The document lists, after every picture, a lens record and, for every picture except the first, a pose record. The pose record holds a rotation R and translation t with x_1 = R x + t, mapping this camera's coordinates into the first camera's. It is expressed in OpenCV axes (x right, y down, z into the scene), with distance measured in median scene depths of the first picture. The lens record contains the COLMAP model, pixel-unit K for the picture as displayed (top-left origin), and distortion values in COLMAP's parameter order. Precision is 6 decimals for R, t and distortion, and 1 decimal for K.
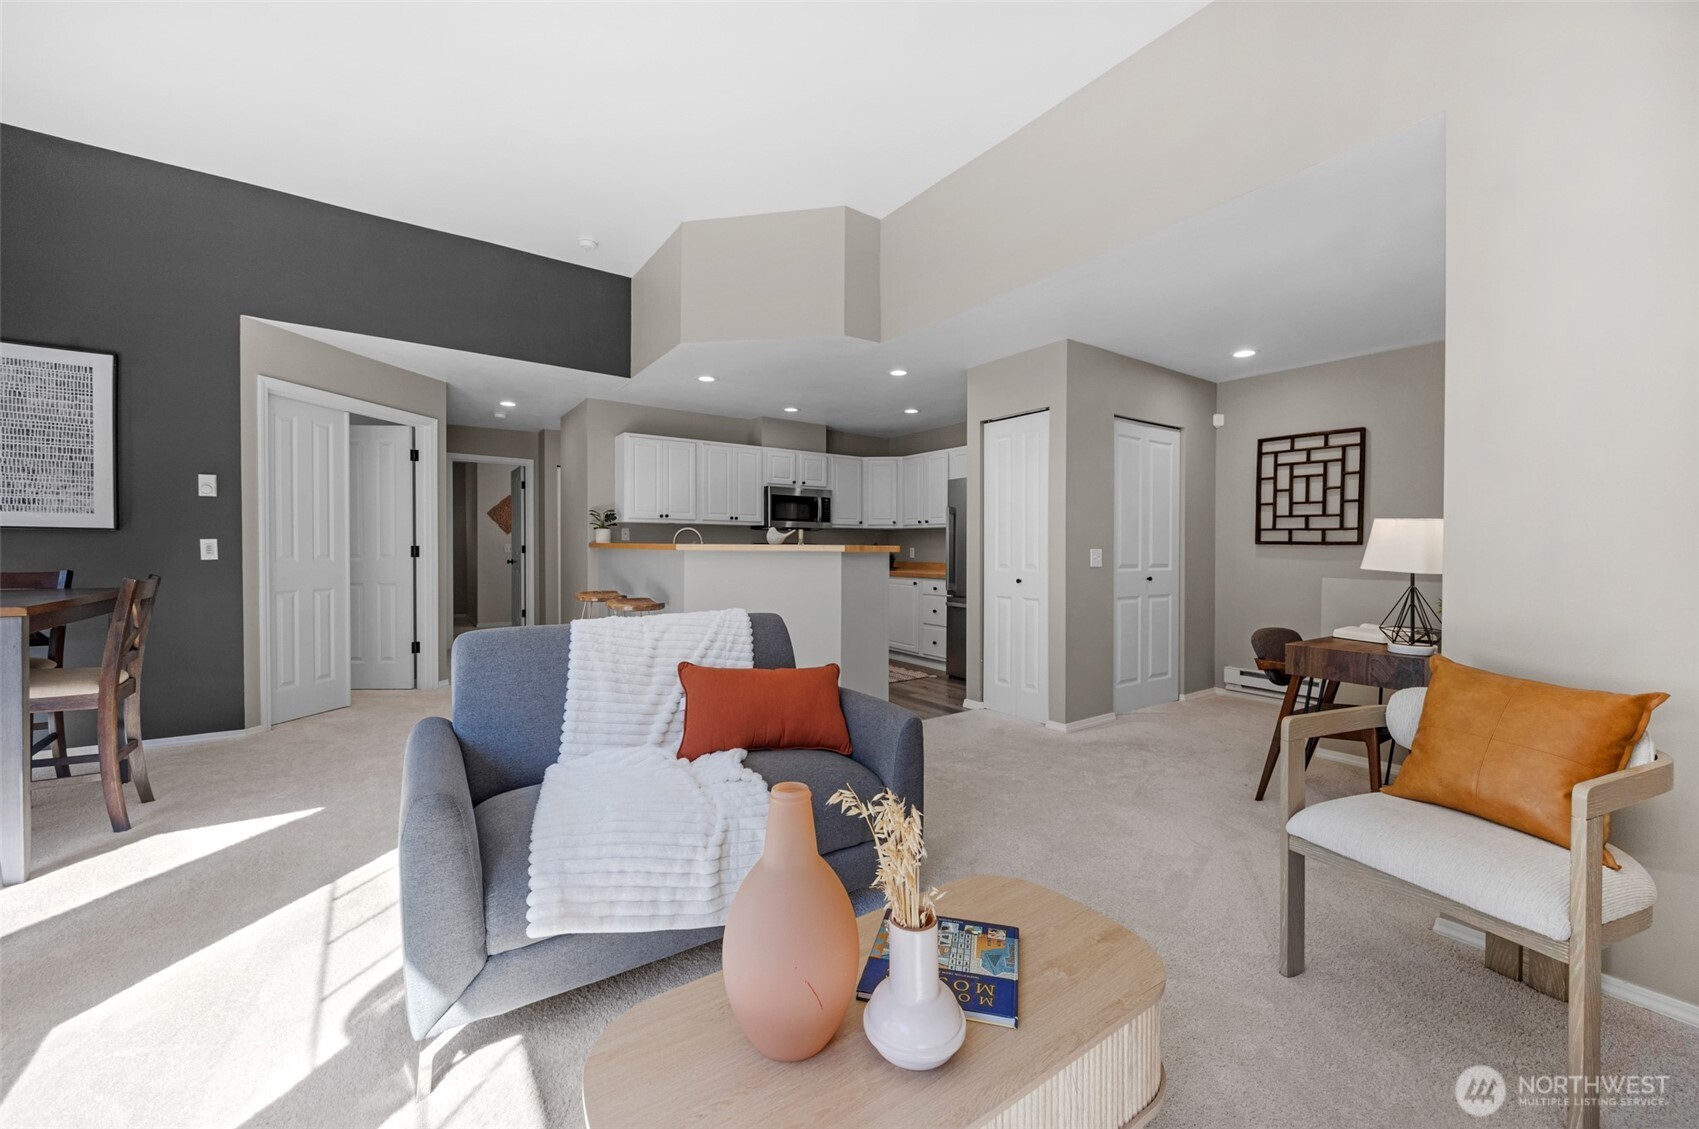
lens RADIAL K [[644.3, 0, 841.1], [0, 644.3, 561.0], [0, 0, 1]] dist [-0.000038, -0.000088]
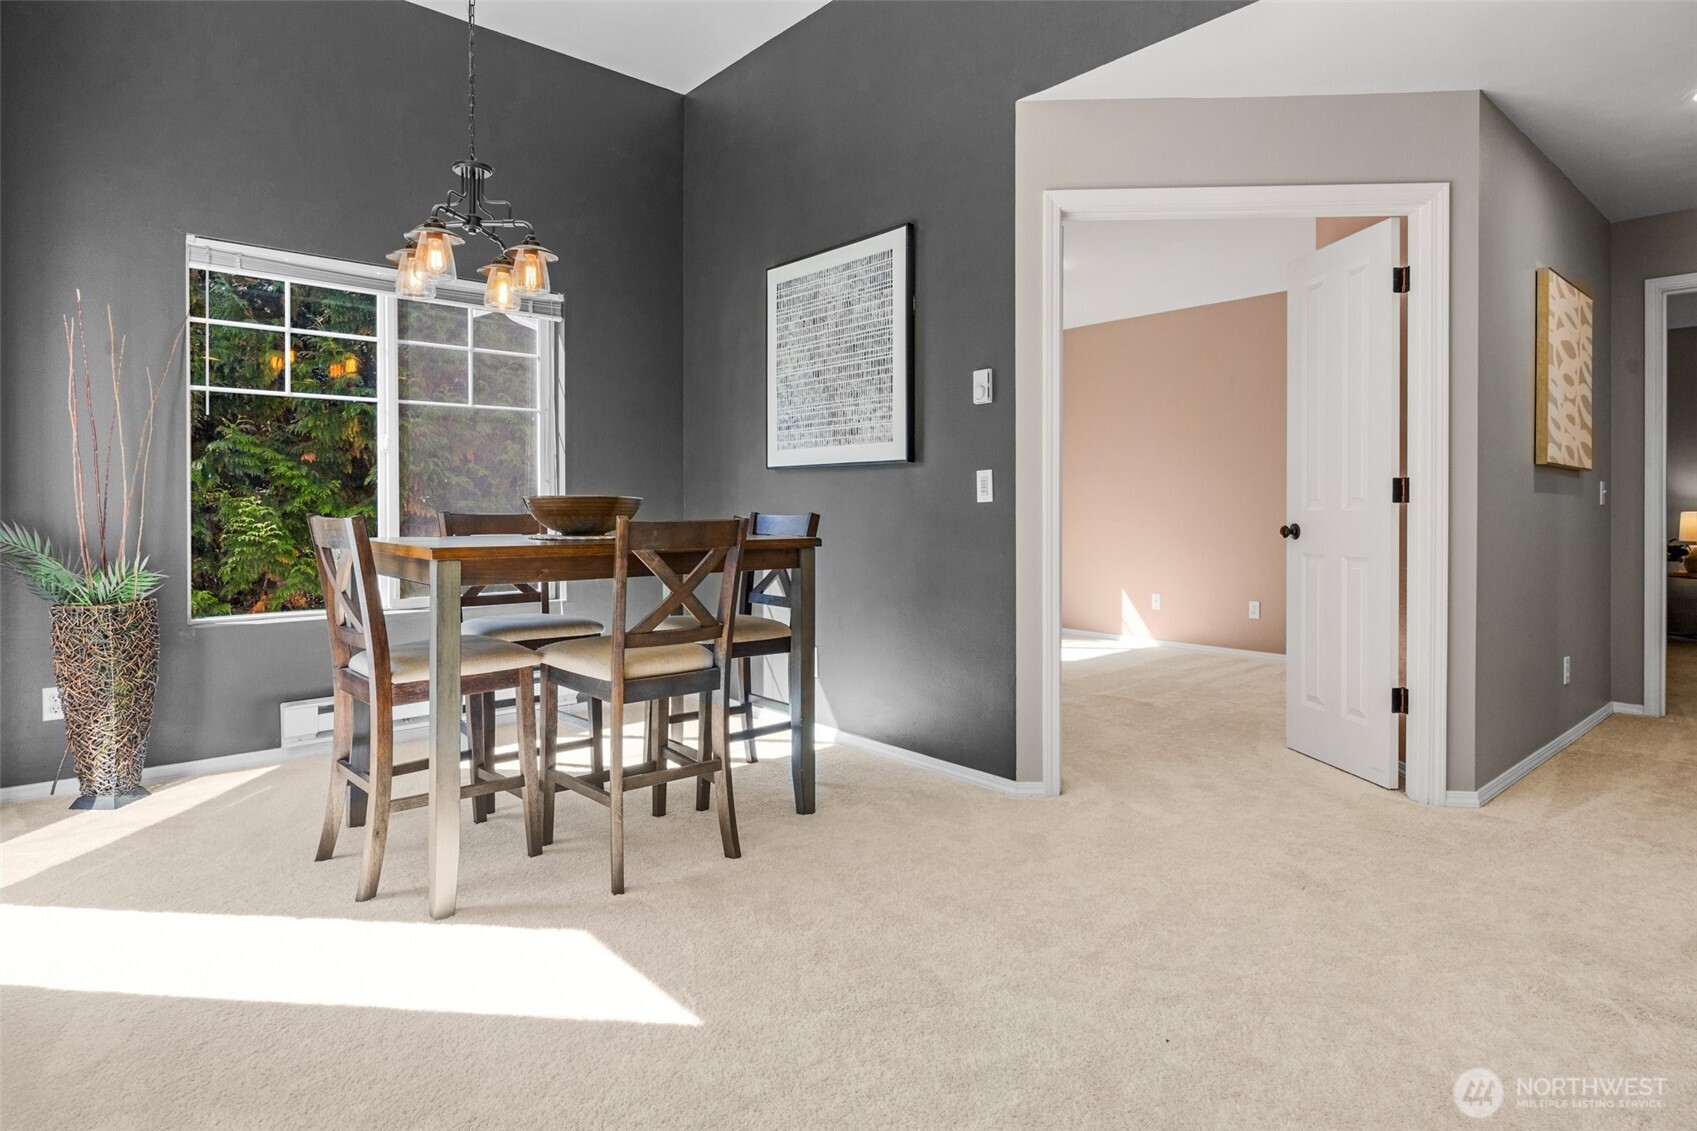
lens RADIAL K [[902.9, 0, 851.8], [0, 902.9, 517.0], [0, 0, 1]] dist [-0.000872, -0.000222]
pose [[0.112137, -0.000961, -0.993692, -0.079288], [-0.016982, 0.999852, -0.002884, 0.013800], [0.993548, 0.017198, 0.112104, 0.605999]]
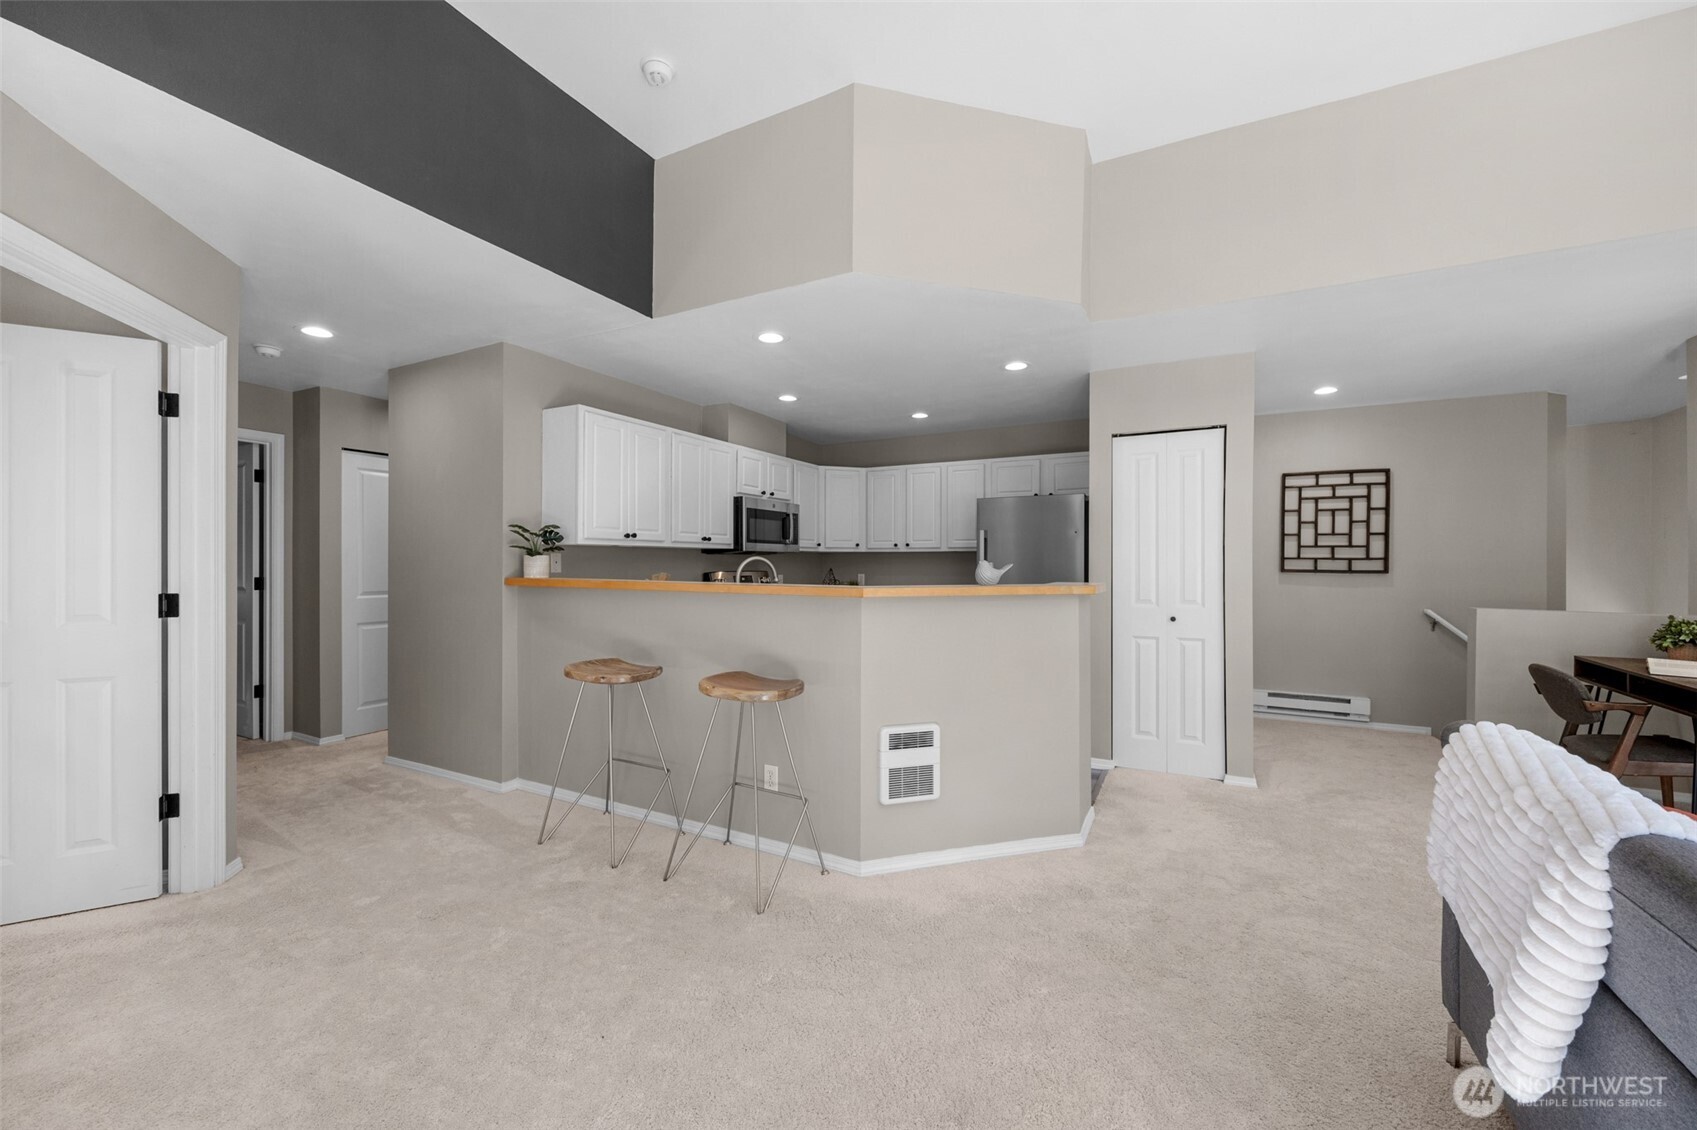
lens RADIAL K [[644.0, 0, 857.6], [0, 644.0, 567.6], [0, 0, 1]] dist [-0.000721, -0.000337]
pose [[0.890394, -0.008744, 0.455106, -0.473496], [0.014402, 0.999856, -0.008965, -0.034965], [-0.454962, 0.014537, 0.890392, 0.385059]]
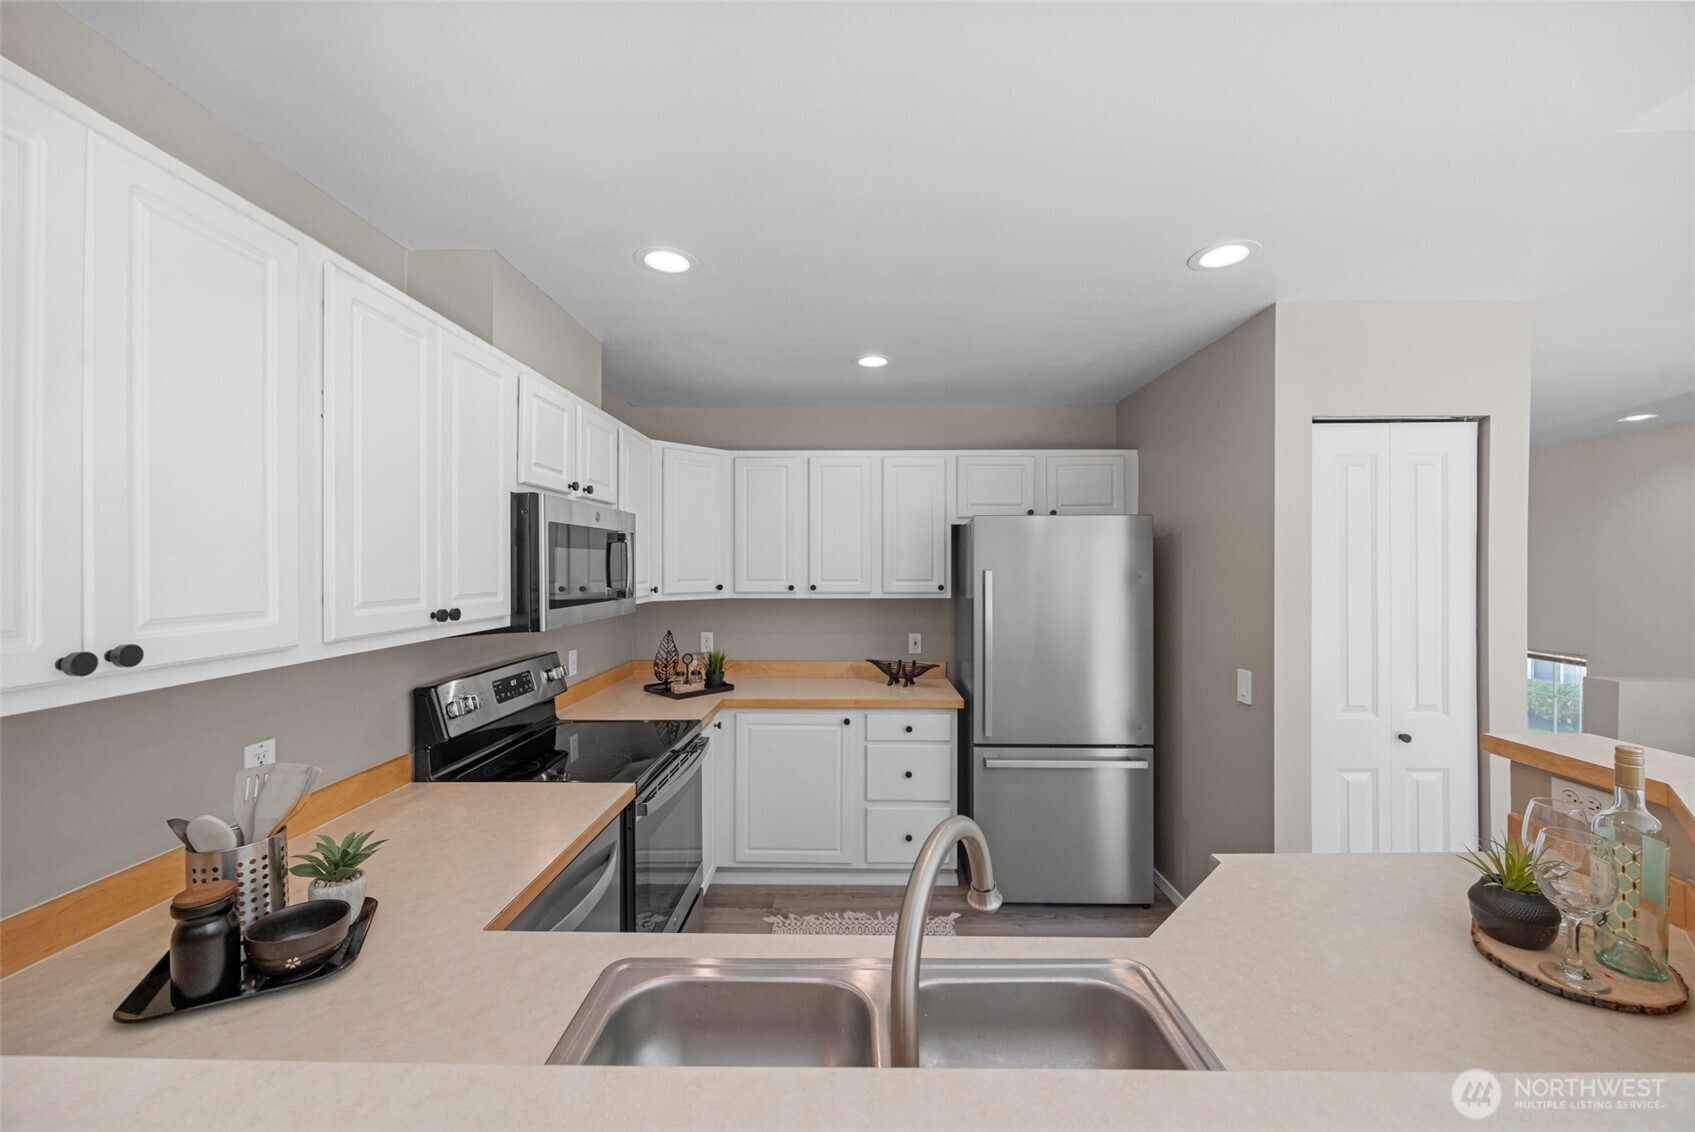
lens RADIAL K [[643.2, 0, 856.6], [0, 643.2, 568.6], [0, 0, 1]] dist [-0.000721, -0.000337]
pose [[0.594047, -0.011675, 0.804345, -0.371512], [0.022972, 0.999733, -0.002455, -0.109758], [-0.804102, 0.019936, 0.594157, 1.001443]]
